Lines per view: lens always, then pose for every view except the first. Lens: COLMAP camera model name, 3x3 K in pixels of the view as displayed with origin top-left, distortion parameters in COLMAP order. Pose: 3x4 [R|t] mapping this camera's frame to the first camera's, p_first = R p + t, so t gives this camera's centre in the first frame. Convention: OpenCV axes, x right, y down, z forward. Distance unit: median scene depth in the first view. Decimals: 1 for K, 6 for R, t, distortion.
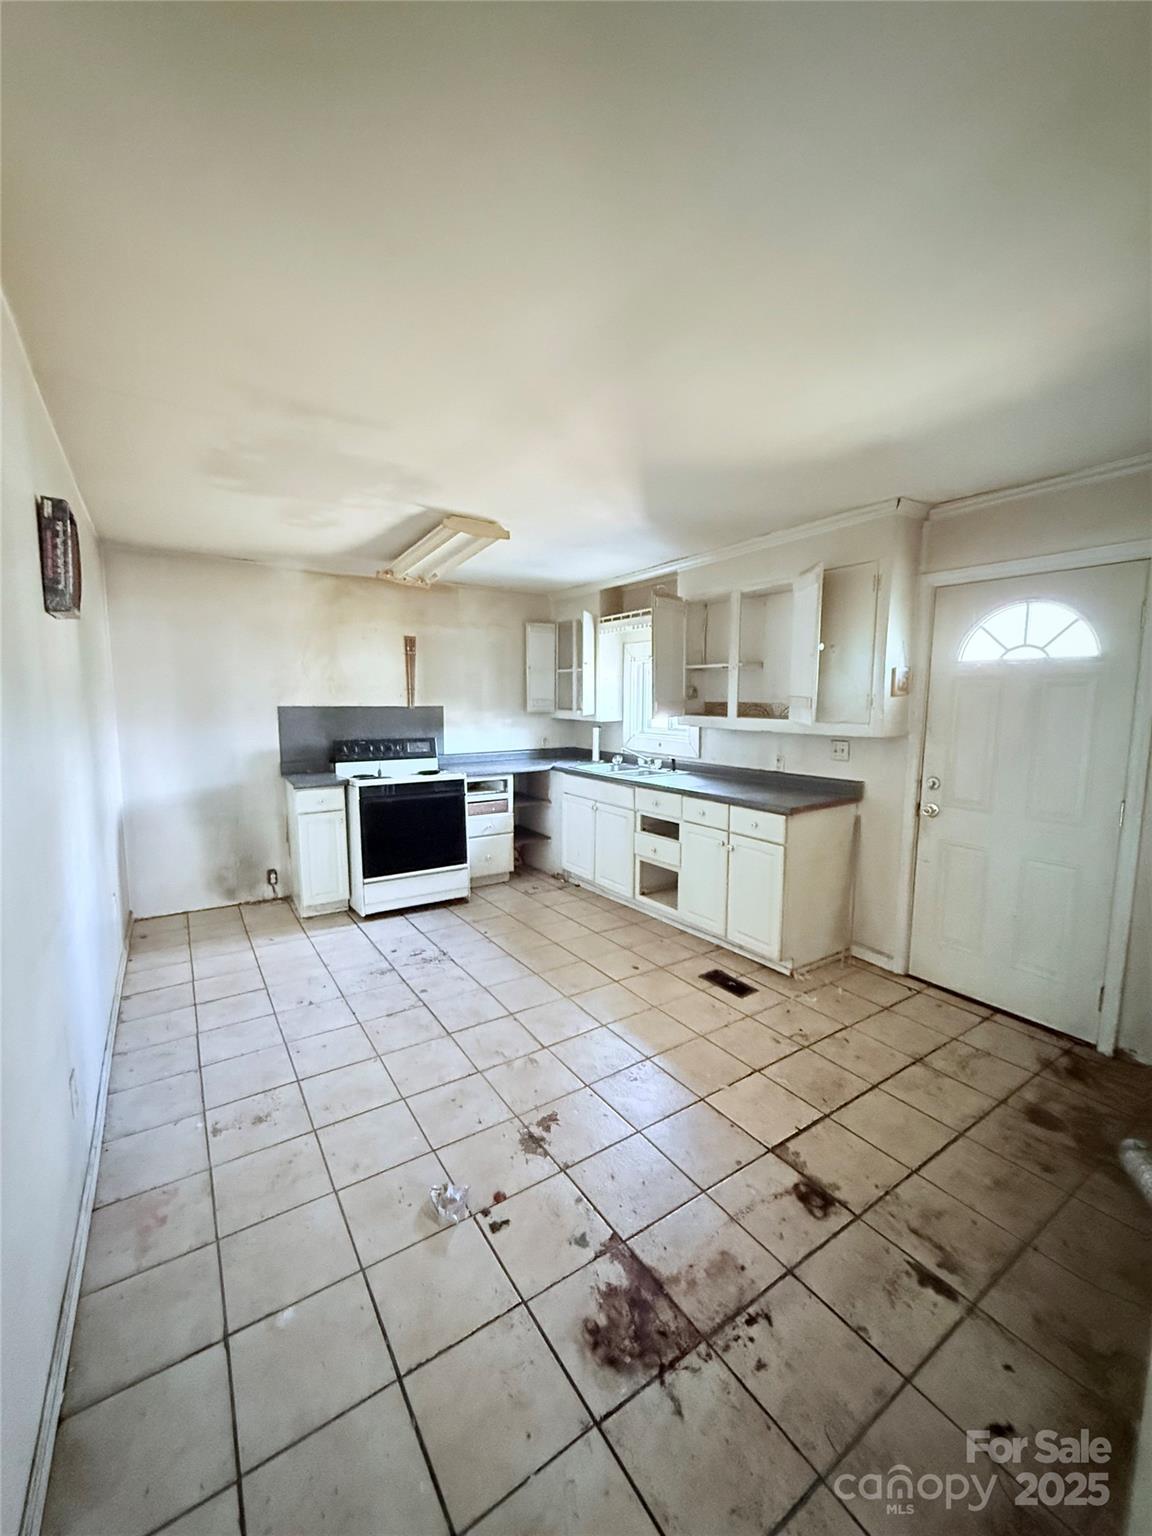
lens RADIAL K [[612.1, 0, 579.7], [0, 612.1, 764.5], [0, 0, 1]] dist [-0.000733, 0.000041]
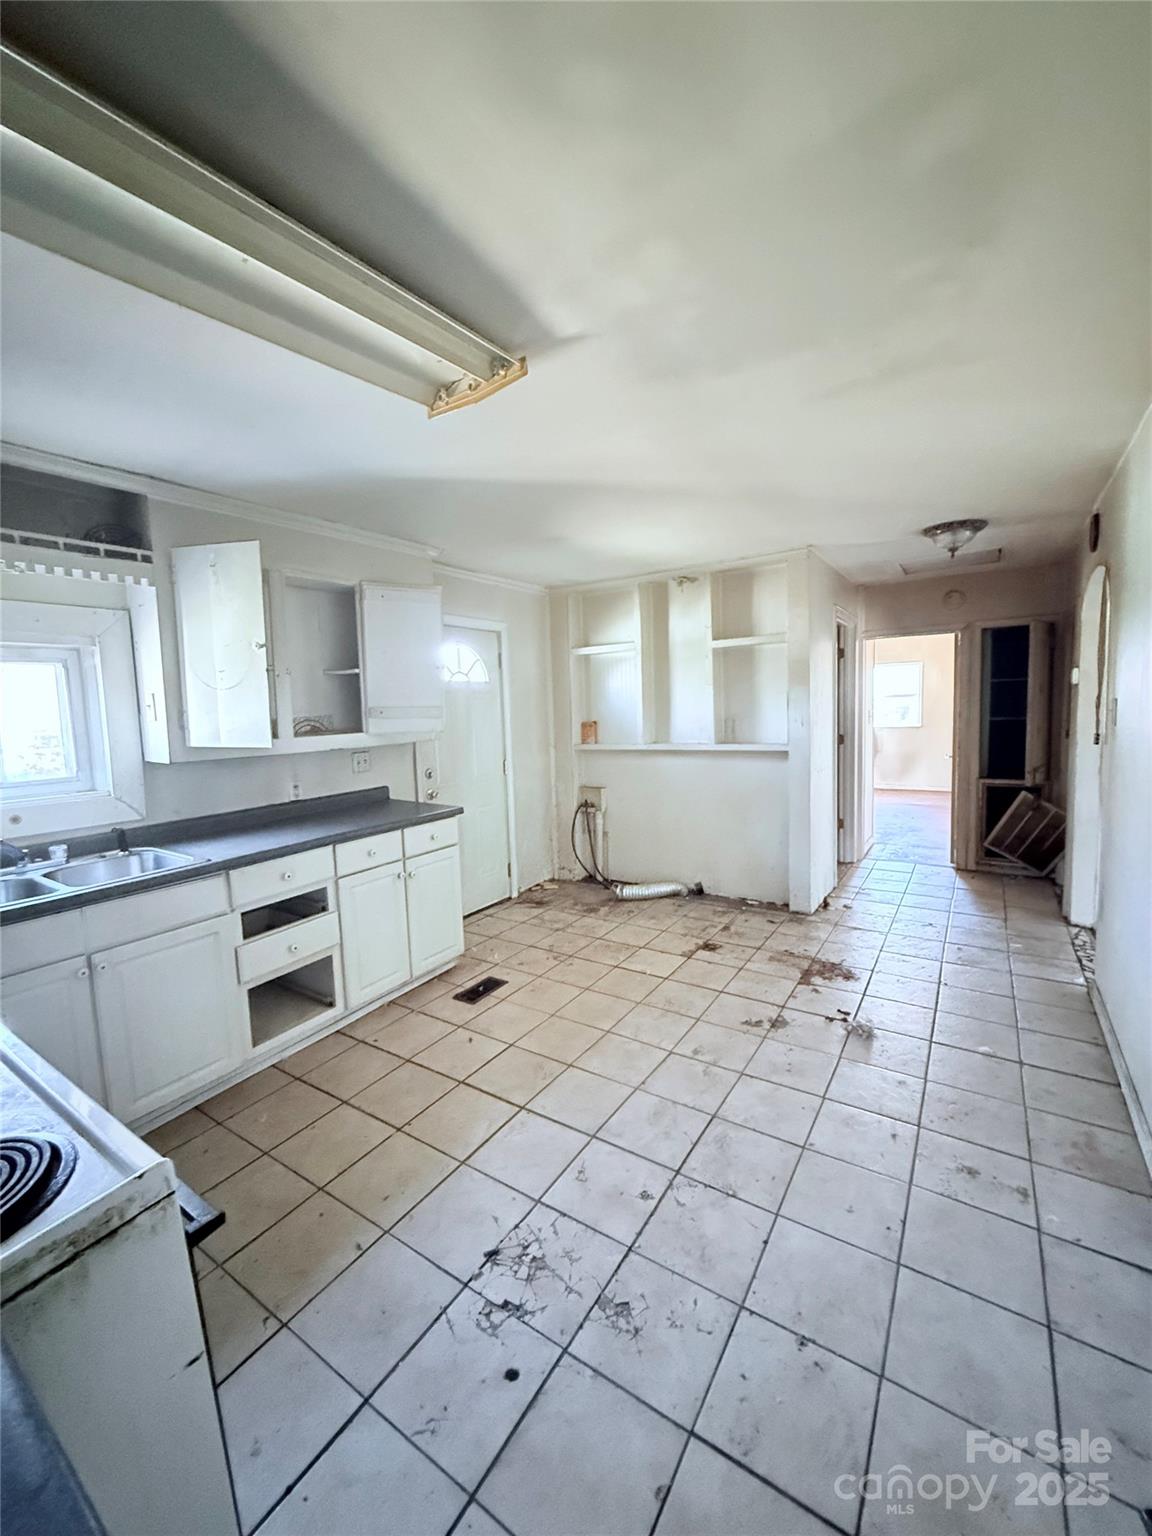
lens RADIAL K [[612.1, 0, 579.7], [0, 612.1, 764.5], [0, 0, 1]] dist [-0.000733, 0.000041]
pose [[-0.386786, -0.080085, 0.918685, -0.871771], [0.134973, 0.980577, 0.142307, -0.153885], [-0.912238, 0.179040, -0.368465, 1.416202]]
